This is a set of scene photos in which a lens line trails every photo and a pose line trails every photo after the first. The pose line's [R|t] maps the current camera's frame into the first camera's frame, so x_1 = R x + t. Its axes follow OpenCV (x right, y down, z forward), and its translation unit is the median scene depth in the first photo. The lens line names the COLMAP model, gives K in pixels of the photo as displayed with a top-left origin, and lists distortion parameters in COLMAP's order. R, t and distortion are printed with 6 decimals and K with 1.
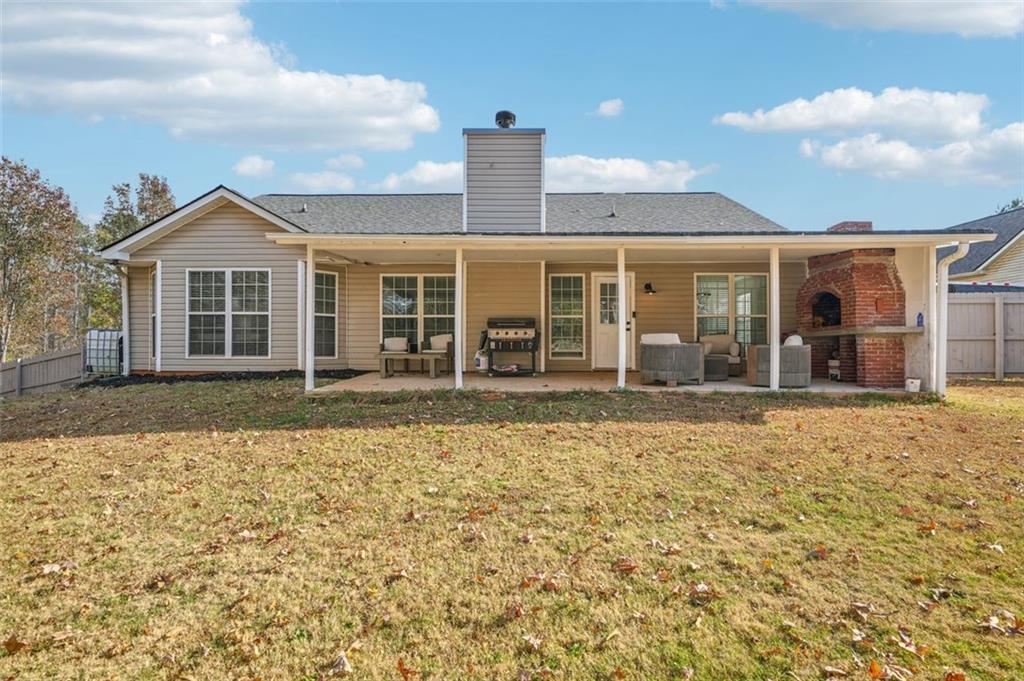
lens RADIAL K [[517.1, 0, 534.6], [0, 517.1, 347.2], [0, 0, 1]] dist [0.007016, -0.001077]
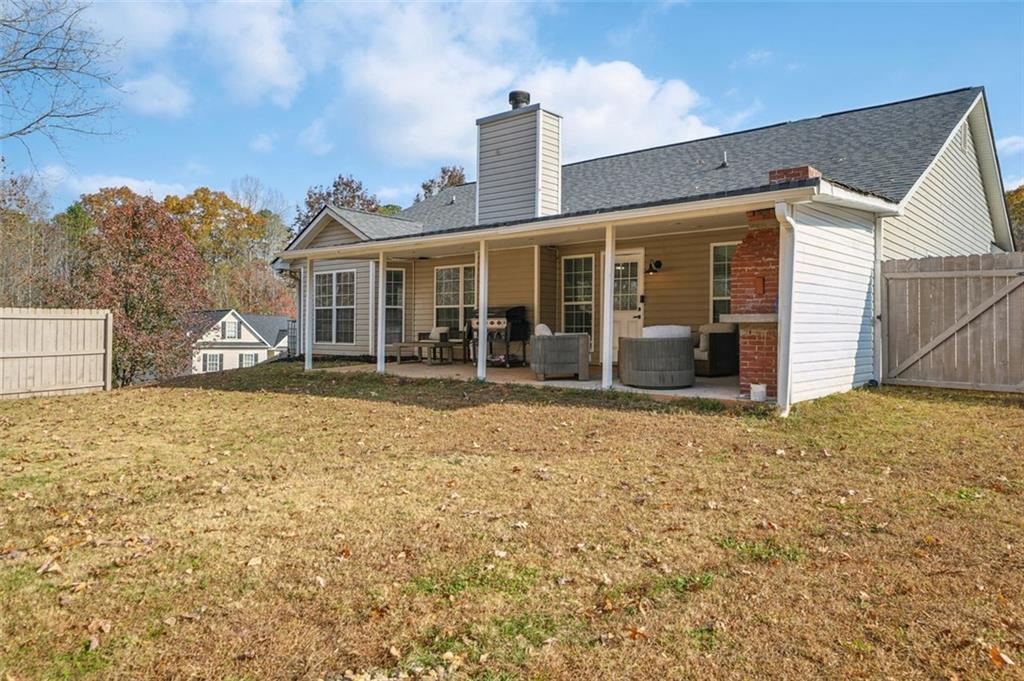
lens RADIAL K [[720.8, 0, 513.1], [0, 720.8, 334.9], [0, 0, 1]] dist [0.025255, 0.000705]
pose [[0.758398, 0.005655, -0.651767, 0.835593], [-0.004521, 0.999984, 0.003415, -0.008673], [0.651776, 0.000356, 0.758411, -0.019322]]
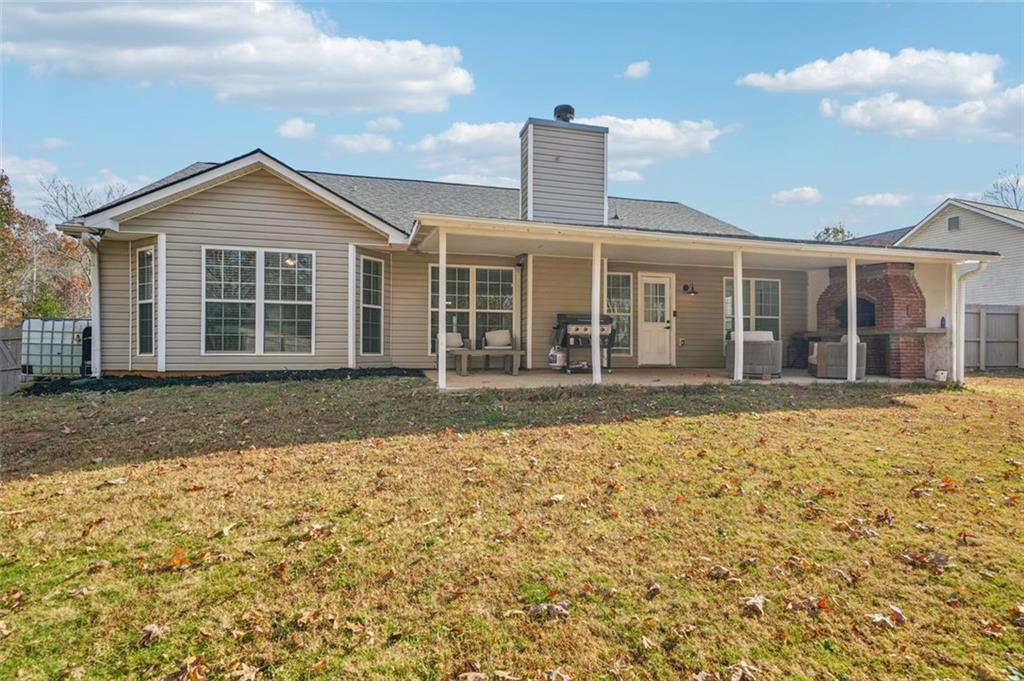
lens RADIAL K [[517.1, 0, 544.7], [0, 517.1, 349.7], [0, 0, 1]] dist [0.007016, -0.001077]
pose [[0.960857, 0.002195, 0.277036, -0.375866], [-0.004016, 0.999974, 0.006006, 0.005683], [-0.277015, -0.006883, 0.960841, 0.059115]]
